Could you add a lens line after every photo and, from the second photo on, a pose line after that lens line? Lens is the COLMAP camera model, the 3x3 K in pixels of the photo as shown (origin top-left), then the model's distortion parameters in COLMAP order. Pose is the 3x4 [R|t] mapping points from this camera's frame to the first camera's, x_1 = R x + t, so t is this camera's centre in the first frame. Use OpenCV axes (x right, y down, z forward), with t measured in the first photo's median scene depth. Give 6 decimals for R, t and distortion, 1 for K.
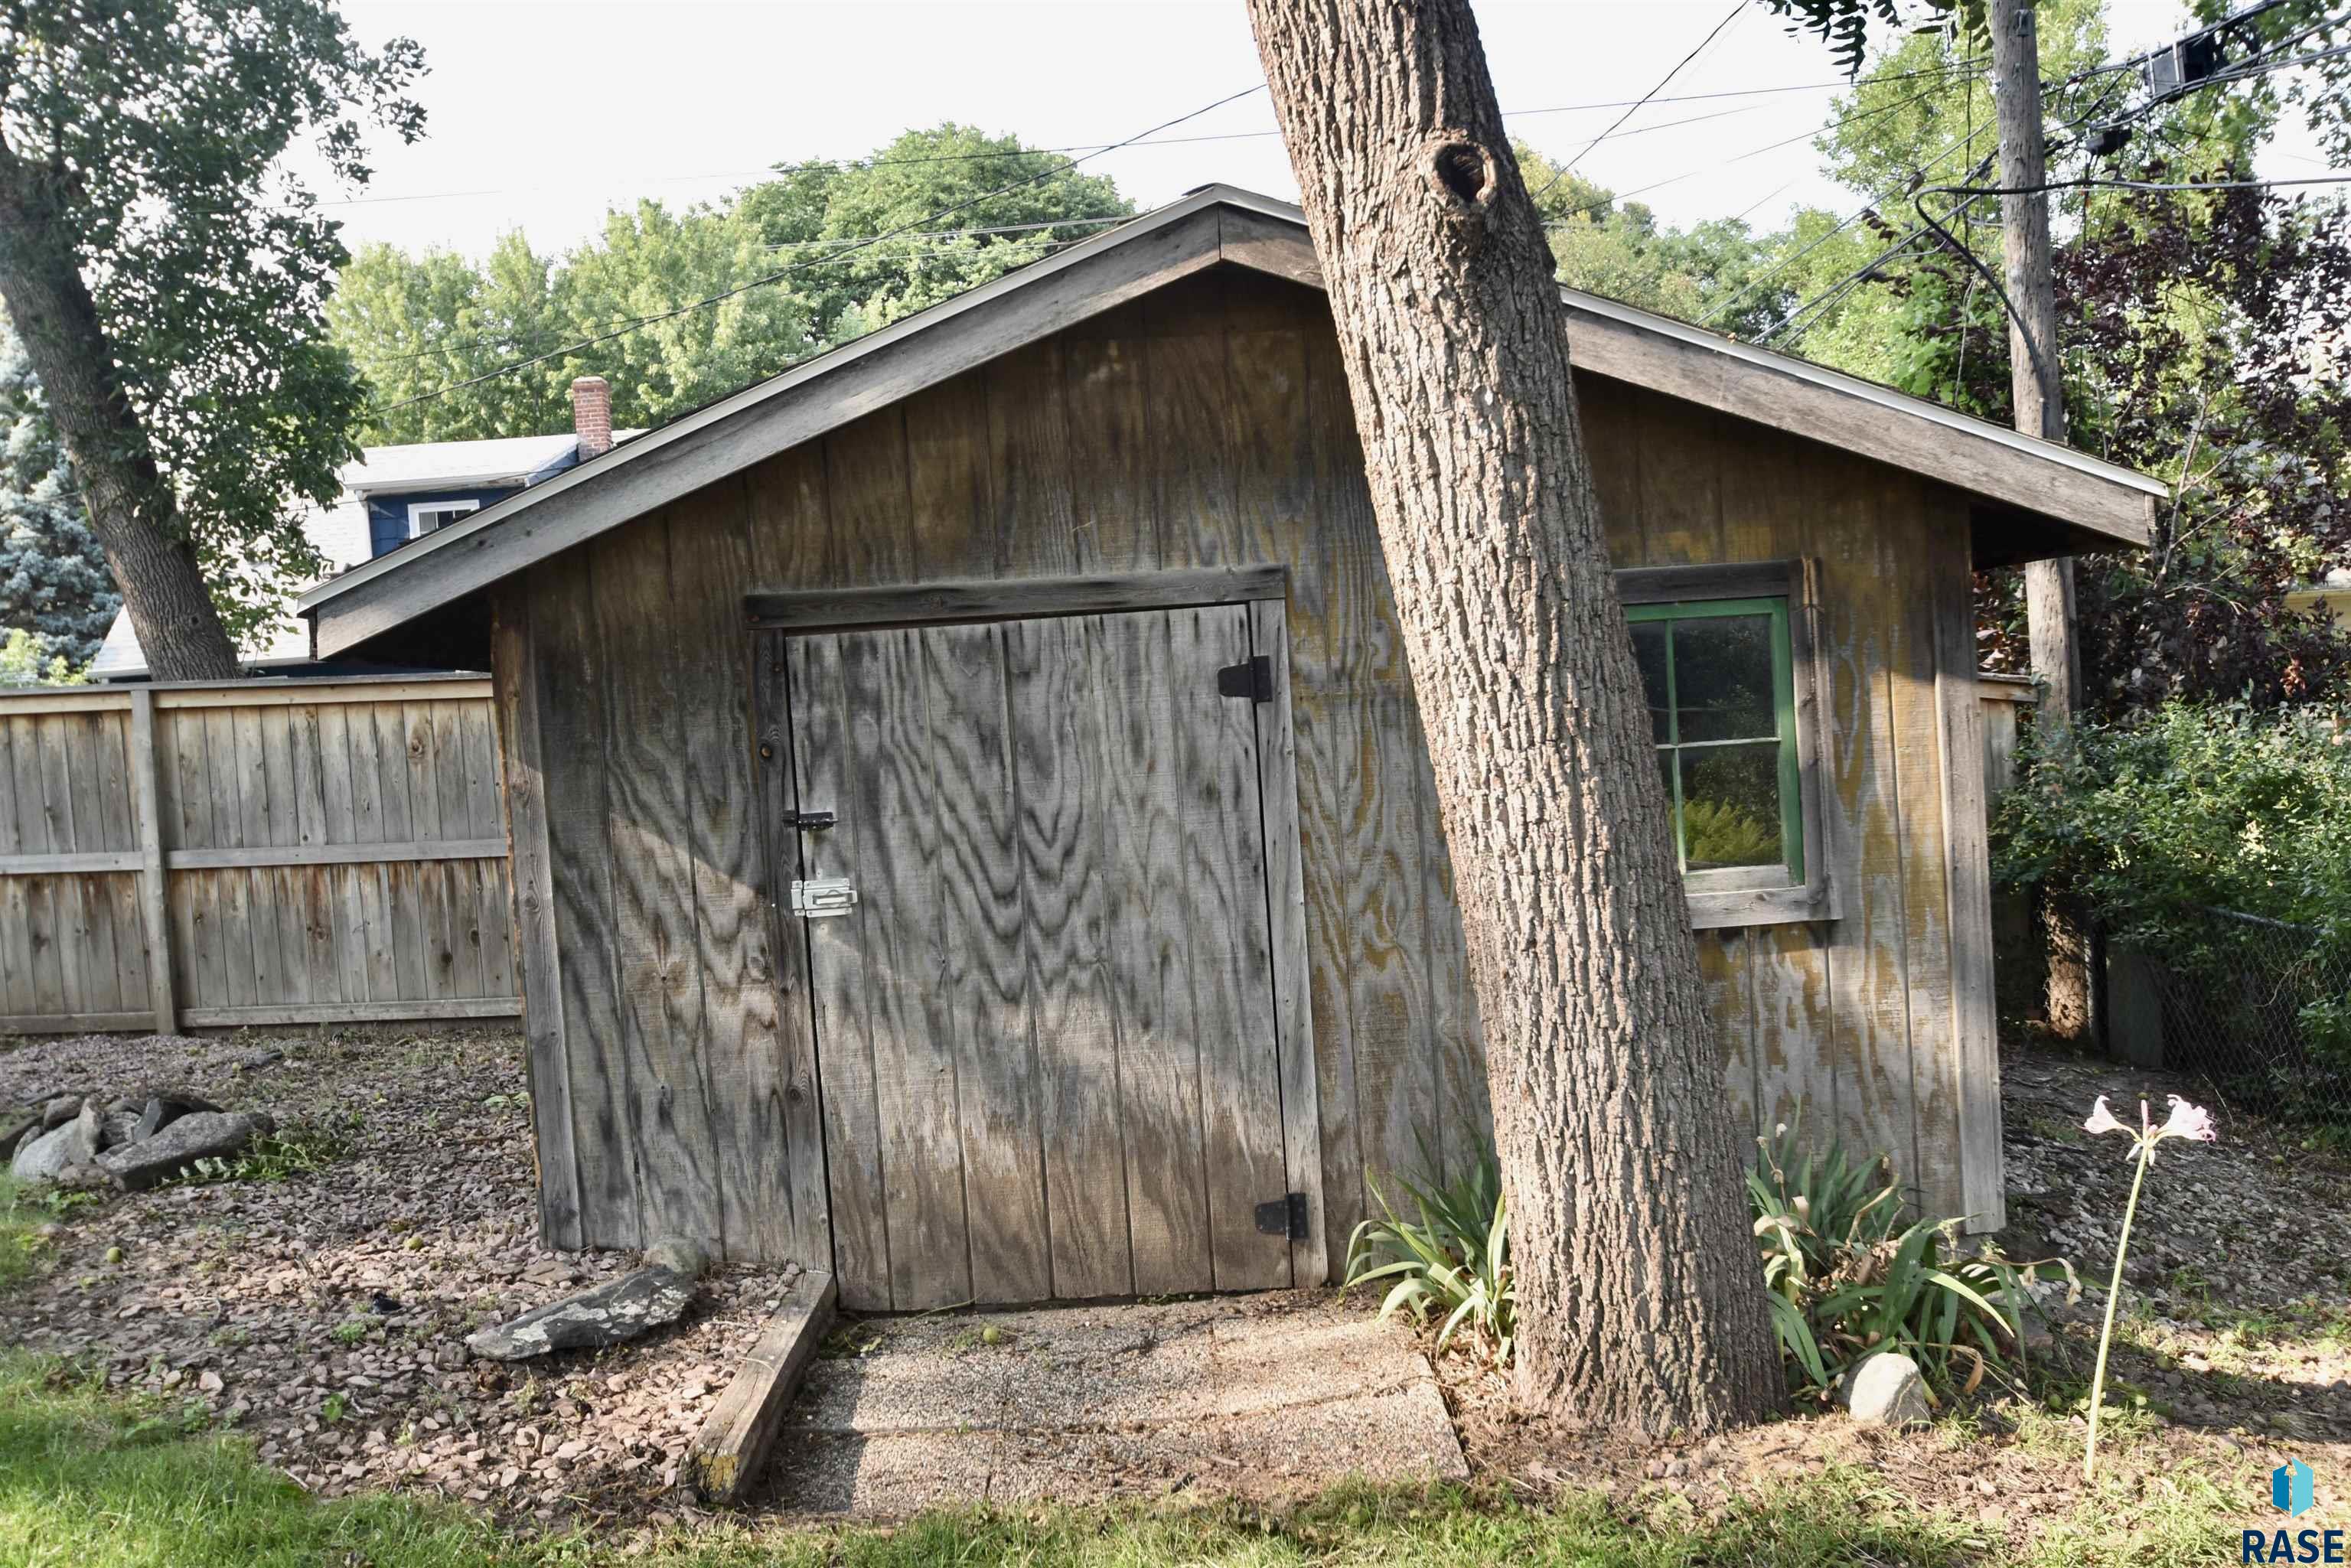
lens RADIAL K [[2133.0, 0, 1171.1], [0, 2133.0, 813.3], [0, 0, 1]] dist [-0.095986, 0.066798]
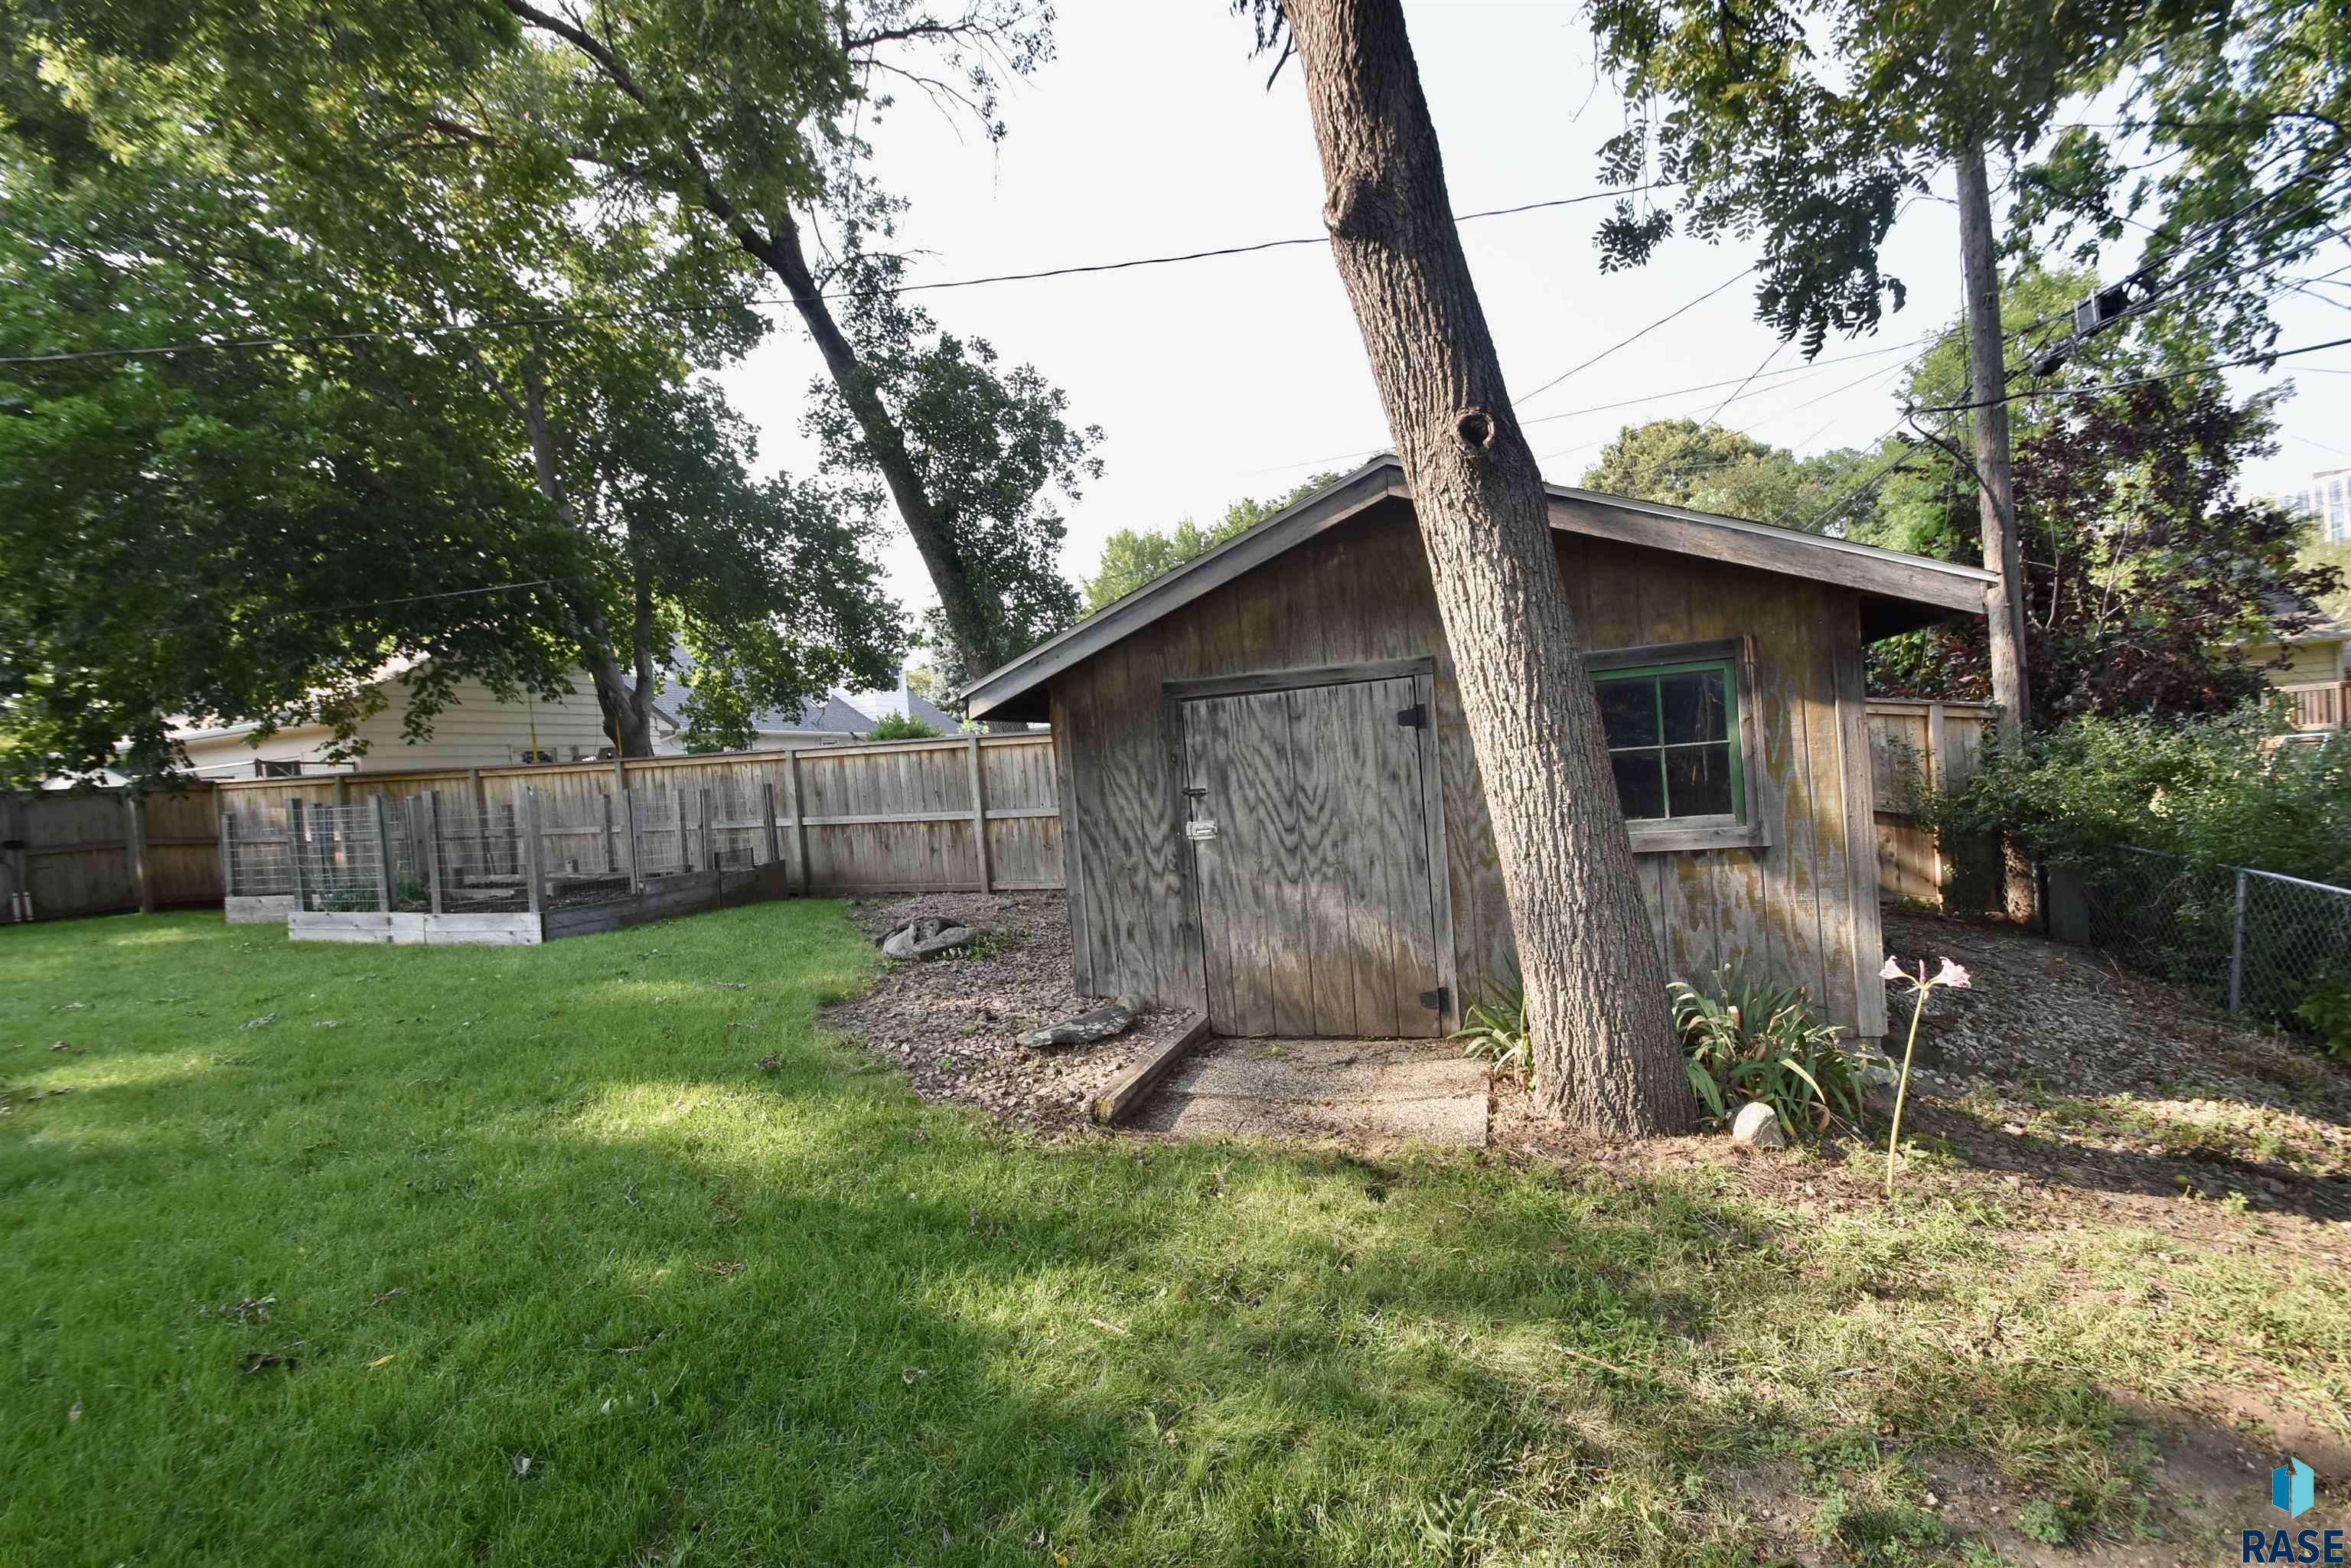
lens RADIAL K [[1038.0, 0, 1171.6], [0, 1038.0, 805.1], [0, 0, 1]] dist [-0.001438, -0.008537]
pose [[0.945141, -0.002964, -0.326648, 0.163447], [0.006417, 0.999934, 0.009494, 0.007536], [0.326599, -0.011070, 0.945098, 0.061374]]
